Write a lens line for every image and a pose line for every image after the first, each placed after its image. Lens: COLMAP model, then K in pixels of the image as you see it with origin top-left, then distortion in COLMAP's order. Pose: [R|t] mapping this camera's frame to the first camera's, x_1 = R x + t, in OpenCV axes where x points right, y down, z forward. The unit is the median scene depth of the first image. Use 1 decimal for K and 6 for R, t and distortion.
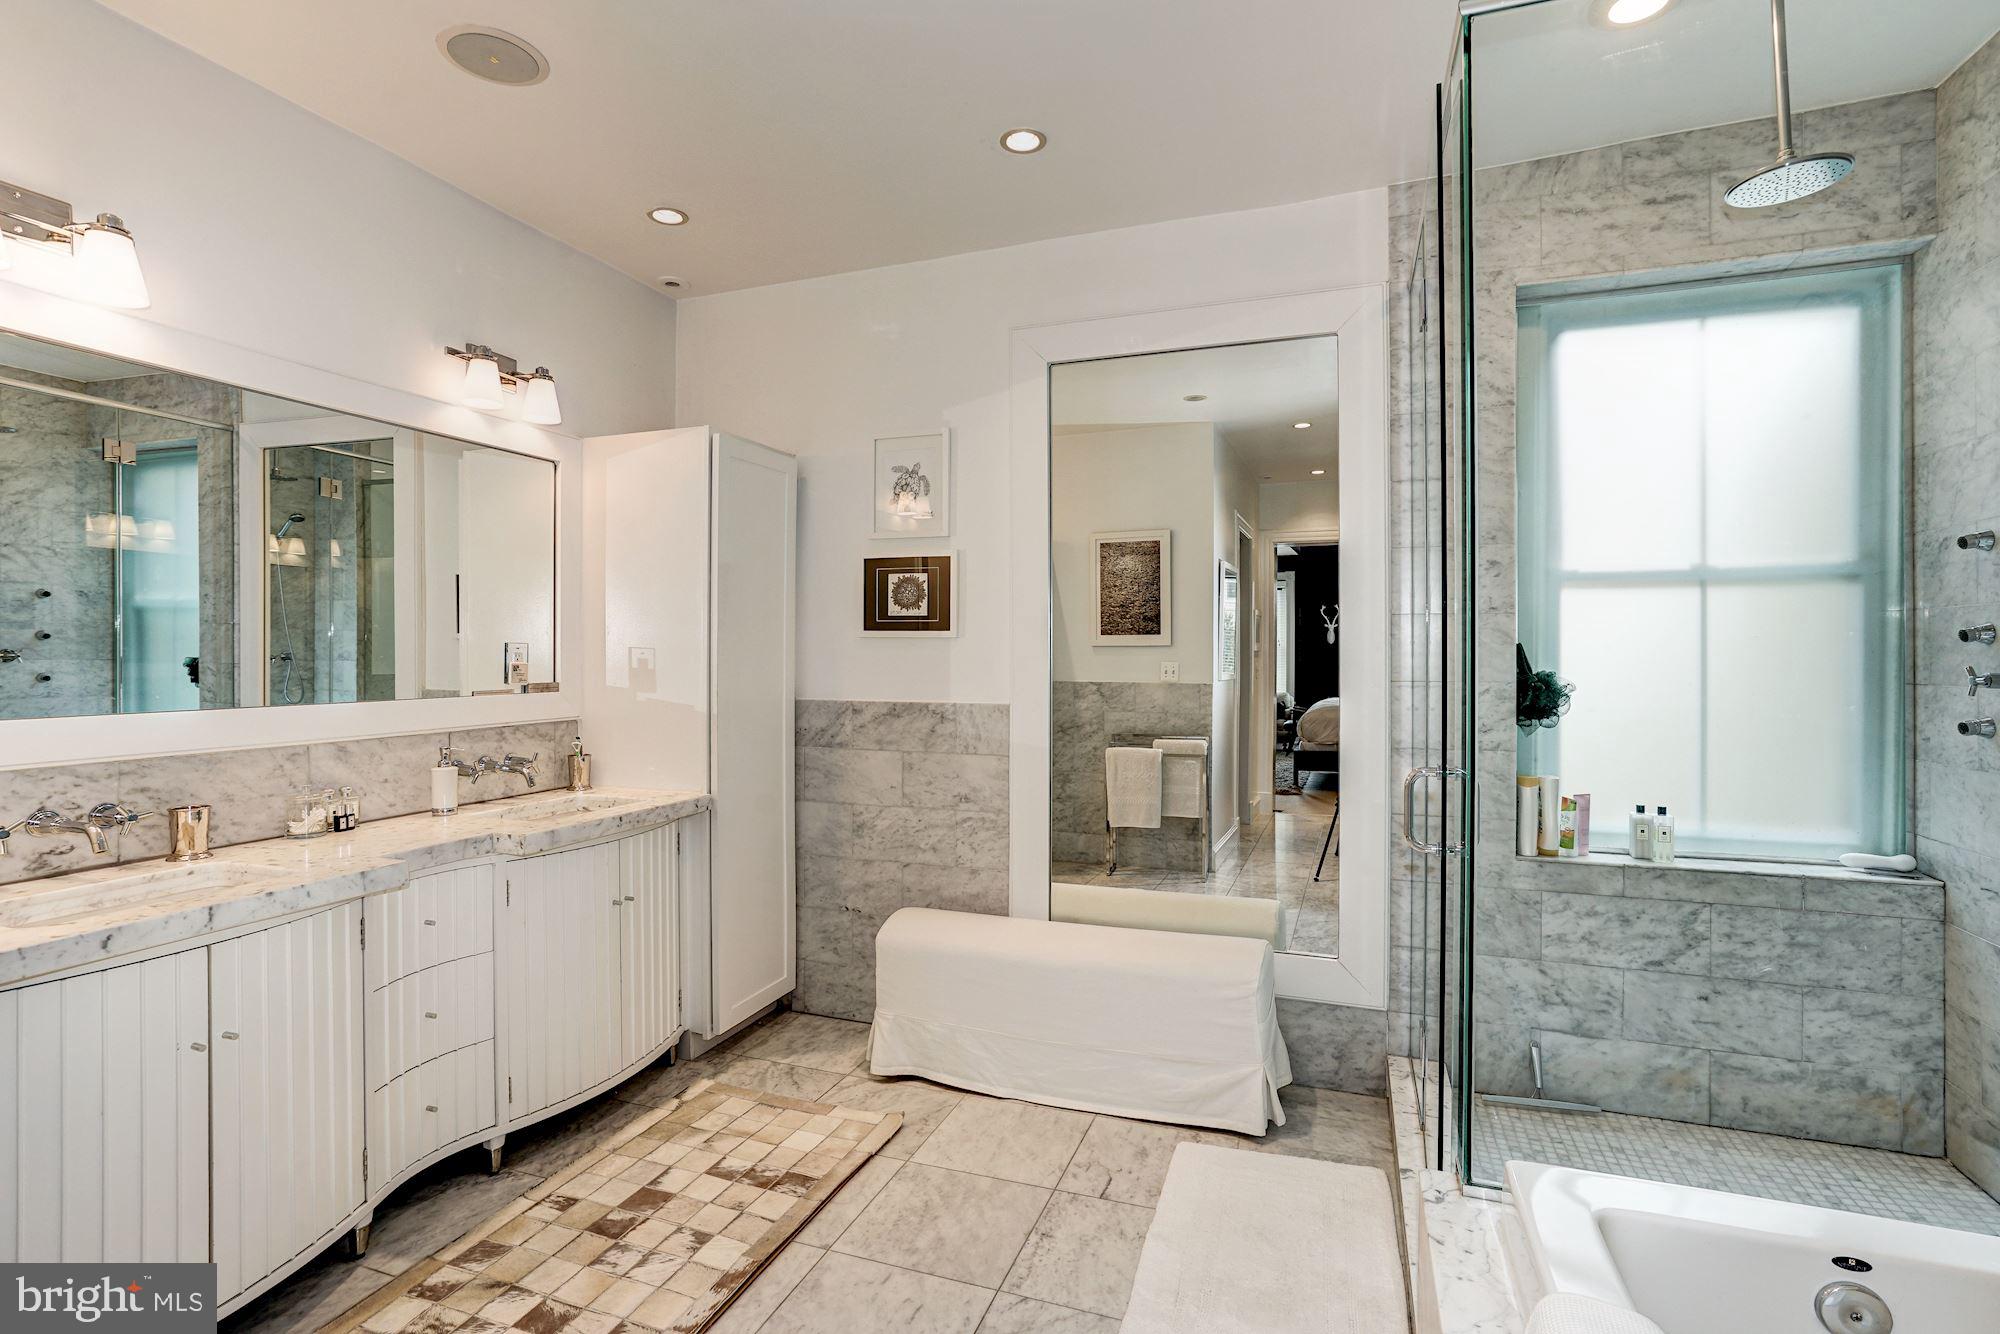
lens RADIAL K [[964.7, 0, 1000.8], [0, 964.7, 656.7], [0, 0, 1]] dist [-0.031708, 0.015895]
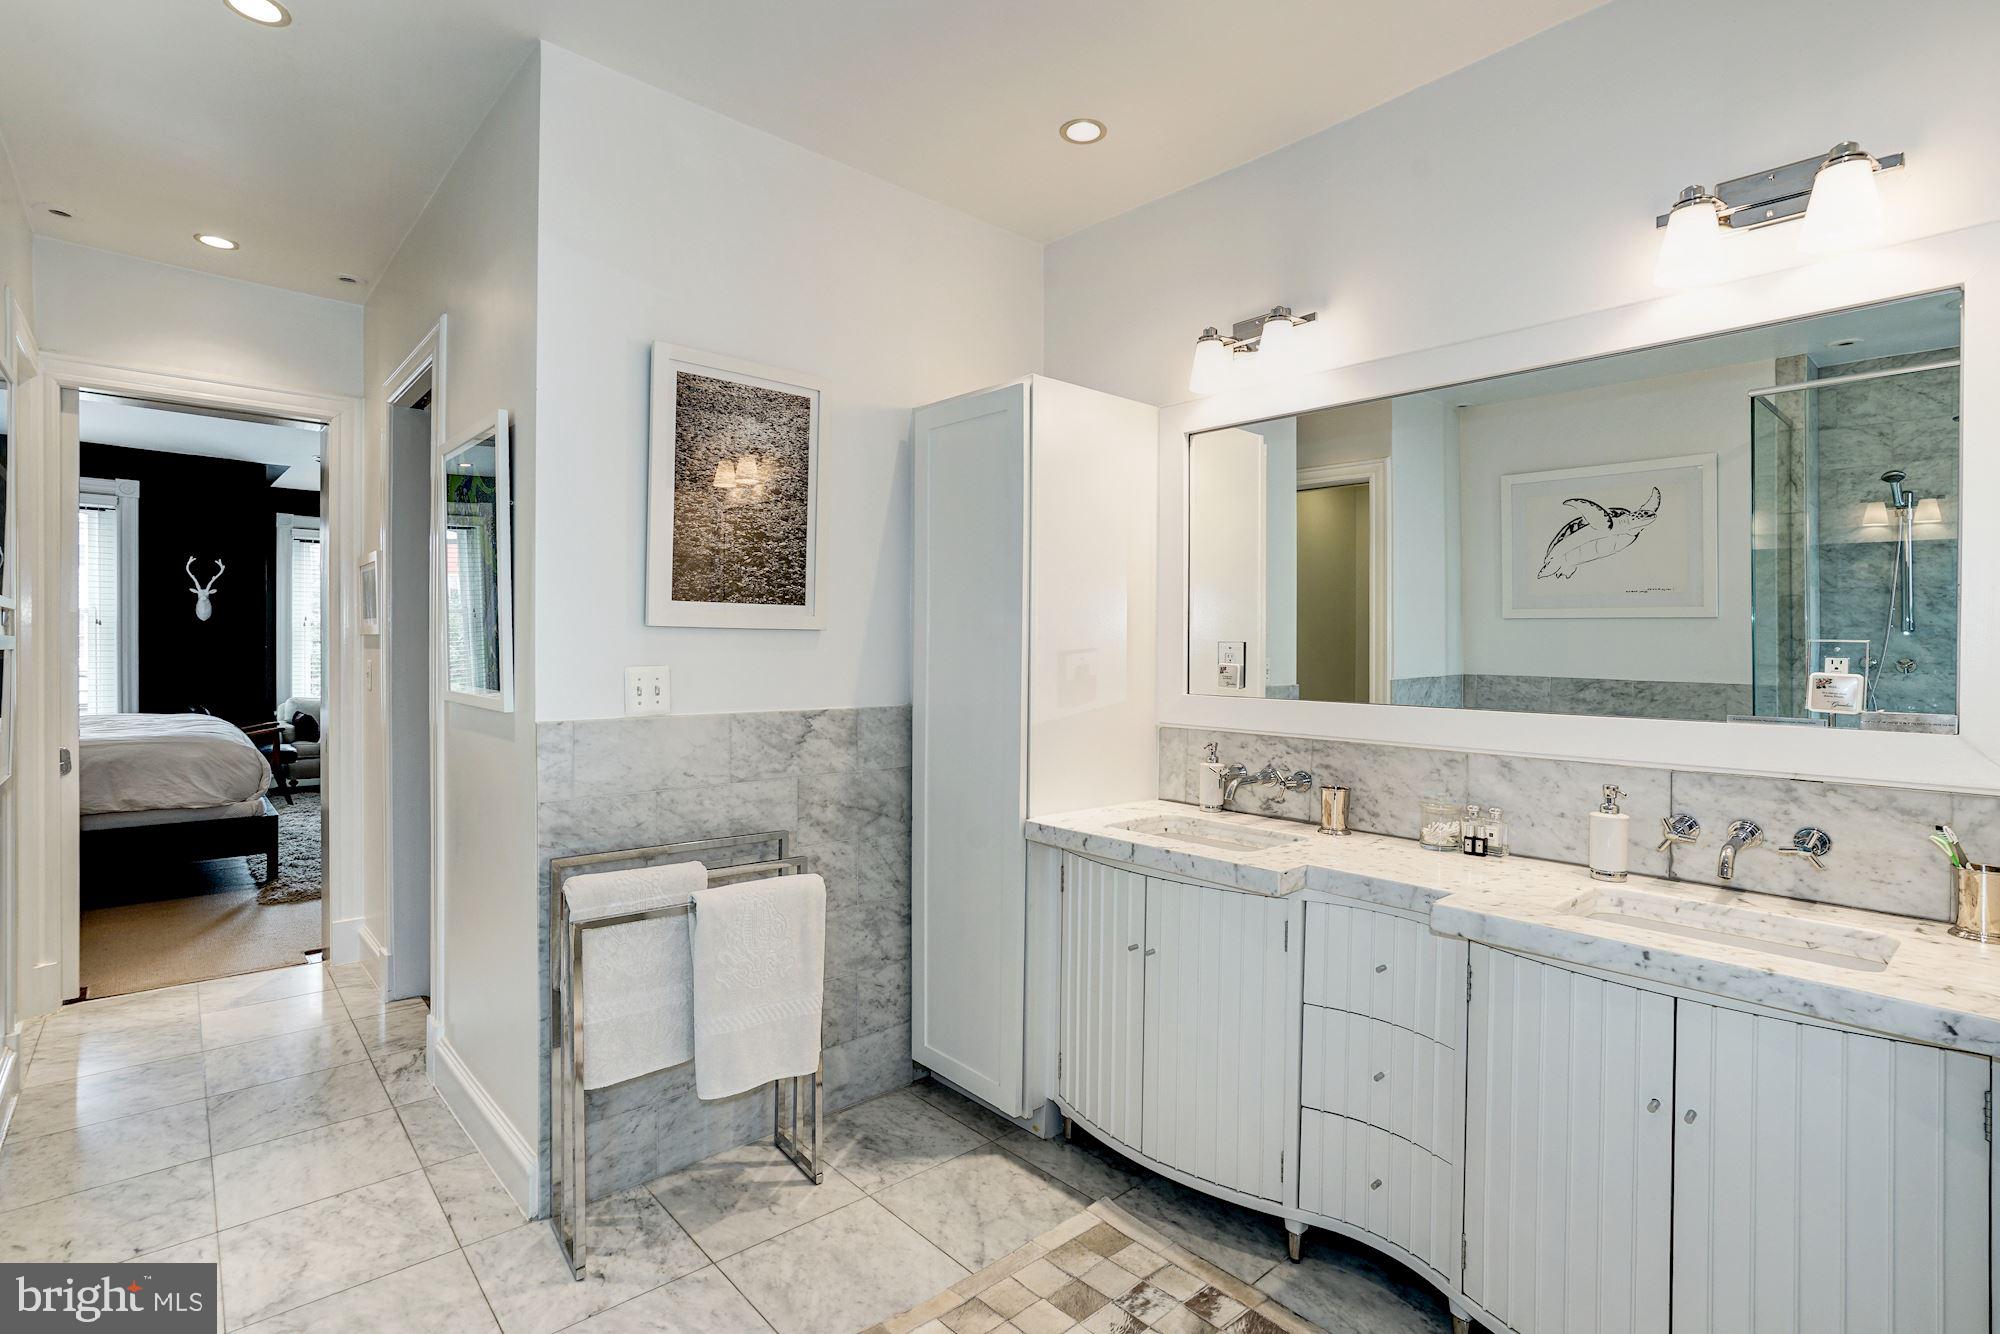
lens RADIAL K [[964.7, 0, 1004.4], [0, 964.7, 655.6], [0, 0, 1]] dist [-0.031708, 0.015895]
pose [[-0.481190, -0.005173, -0.876601, 0.336328], [-0.019961, 0.999788, 0.005057, 0.002938], [0.876389, 0.019931, -0.481191, 1.177901]]
